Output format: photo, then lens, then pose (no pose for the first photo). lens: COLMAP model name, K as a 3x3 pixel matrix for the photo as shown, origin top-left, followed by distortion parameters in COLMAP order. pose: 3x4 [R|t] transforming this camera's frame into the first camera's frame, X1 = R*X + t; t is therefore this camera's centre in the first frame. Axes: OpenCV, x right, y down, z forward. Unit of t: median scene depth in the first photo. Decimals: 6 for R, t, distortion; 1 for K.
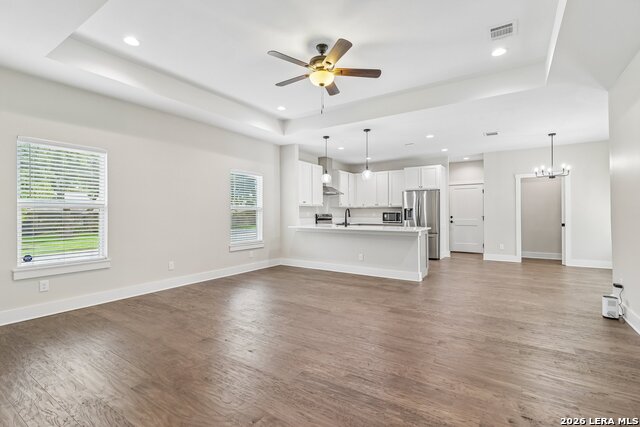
lens RADIAL K [[299.5, 0, 320.4], [0, 299.5, 212.9], [0, 0, 1]] dist [-0.000391, 0.000099]
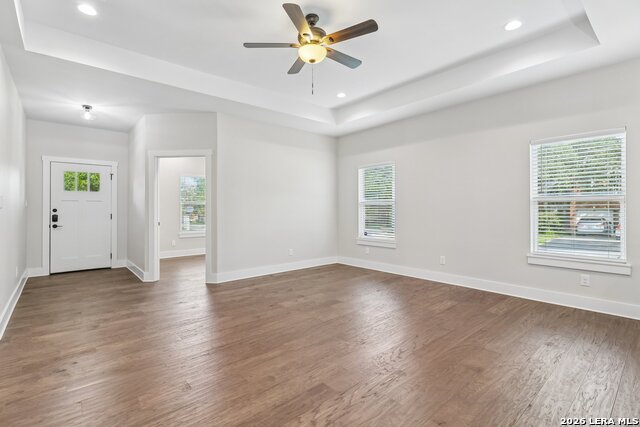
lens RADIAL K [[299.5, 0, 316.4], [0, 299.5, 206.7], [0, 0, 1]] dist [-0.000391, 0.000099]
pose [[-0.277613, -0.005143, -0.960679, 0.367267], [0.006178, 0.999955, -0.007139, 0.001094], [0.960673, -0.007917, -0.277569, 0.548606]]
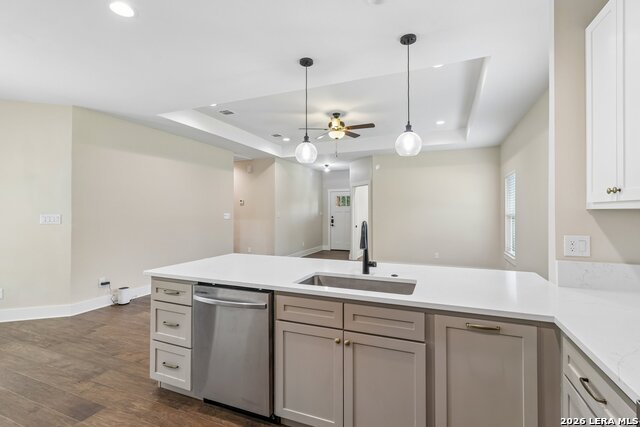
lens RADIAL K [[299.5, 0, 320.3], [0, 299.5, 211.4], [0, 0, 1]] dist [-0.000391, 0.000099]
pose [[-0.981917, 0.000957, -0.189310, 0.167189], [0.001444, 0.999996, -0.002433, -0.021088], [0.189307, -0.002662, -0.981914, 1.098571]]
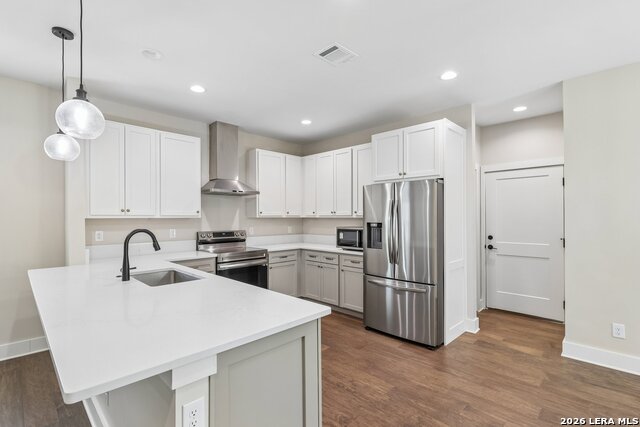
lens RADIAL K [[299.5, 0, 320.1], [0, 299.5, 214.1], [0, 0, 1]] dist [-0.000391, 0.000099]
pose [[0.980854, -0.004729, -0.194686, 0.317960], [0.002772, 0.999943, -0.010320, -0.023579], [0.194723, 0.009583, 0.980811, 0.568553]]
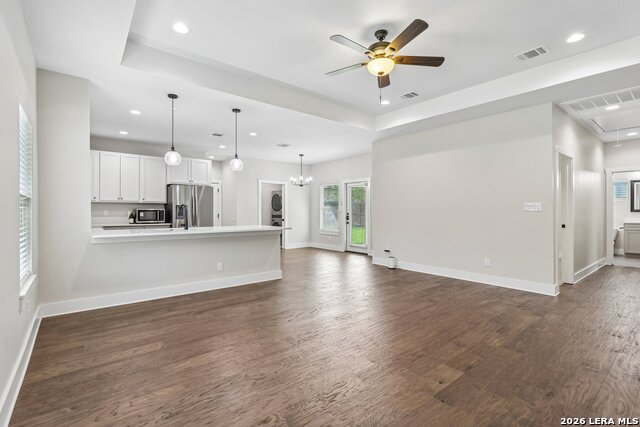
lens RADIAL K [[299.5, 0, 316.0], [0, 299.5, 211.6], [0, 0, 1]] dist [-0.000391, 0.000099]
pose [[0.306512, 0.000621, 0.951867, -0.415316], [-0.003850, 0.999992, 0.000587, 0.000826], [-0.951859, -0.003845, 0.306512, 0.397254]]
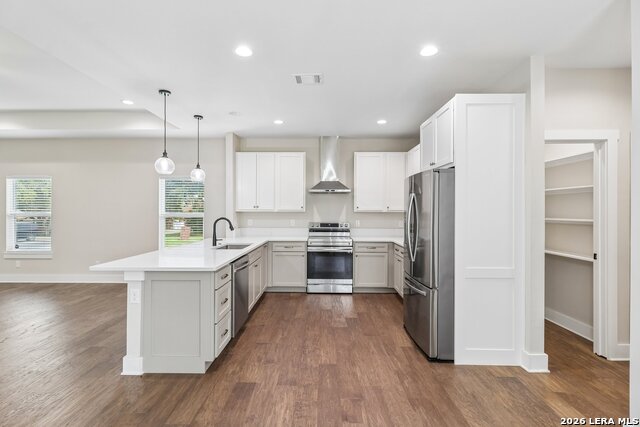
lens RADIAL K [[299.5, 0, 319.1], [0, 299.5, 213.0], [0, 0, 1]] dist [-0.000391, 0.000099]
pose [[0.539729, 0.007000, -0.841810, 0.624674], [-0.002776, 0.999975, 0.006535, -0.024971], [0.841834, -0.001191, 0.539735, 0.691029]]
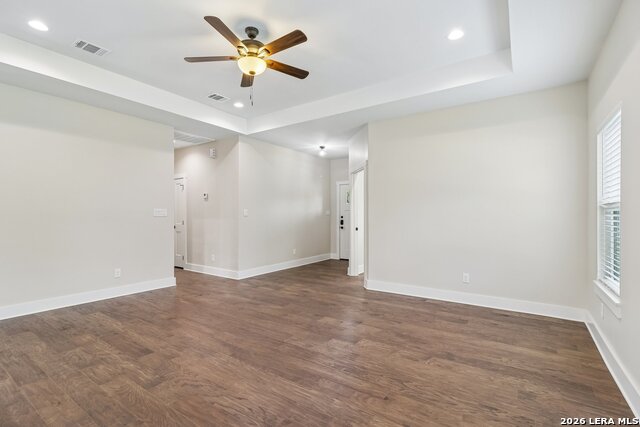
lens RADIAL K [[299.5, 0, 320.2], [0, 299.5, 212.9], [0, 0, 1]] dist [-0.000391, 0.000099]
pose [[-0.999824, 0.000497, 0.018753, -0.093426], [0.000271, 0.999928, -0.012034, -0.000879], [-0.018758, -0.012027, -0.999752, 0.825702]]
